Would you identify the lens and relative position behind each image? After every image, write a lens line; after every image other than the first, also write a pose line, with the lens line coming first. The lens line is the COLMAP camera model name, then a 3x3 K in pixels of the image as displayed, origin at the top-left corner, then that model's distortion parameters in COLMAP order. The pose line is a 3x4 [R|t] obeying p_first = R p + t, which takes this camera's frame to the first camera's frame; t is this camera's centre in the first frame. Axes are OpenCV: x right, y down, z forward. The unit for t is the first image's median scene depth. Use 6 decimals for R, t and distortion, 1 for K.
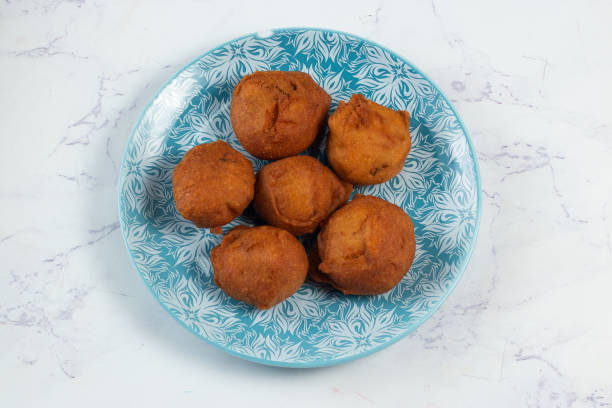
lens RADIAL K [[1467.3, 0, 306.0], [0, 1467.3, 204.0], [0, 0, 1]] dist [-0.056915, -0.691362]
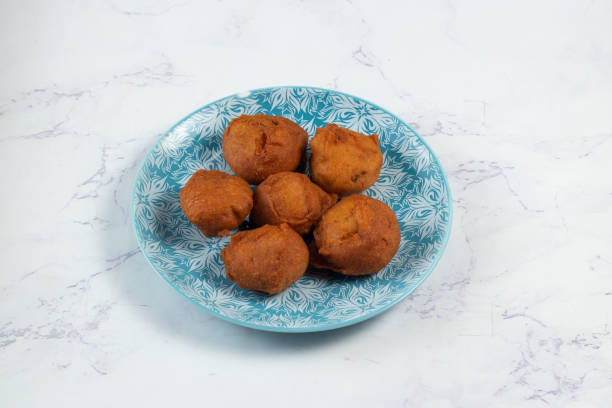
lens RADIAL K [[1467.3, 0, 306.0], [0, 1467.3, 204.0], [0, 0, 1]] dist [-0.056915, -0.691362]
pose [[0.991046, -0.089856, 0.098761, -0.105917], [0.117528, 0.938082, -0.325868, 0.364229], [-0.063365, 0.334557, 0.940243, -0.067598]]
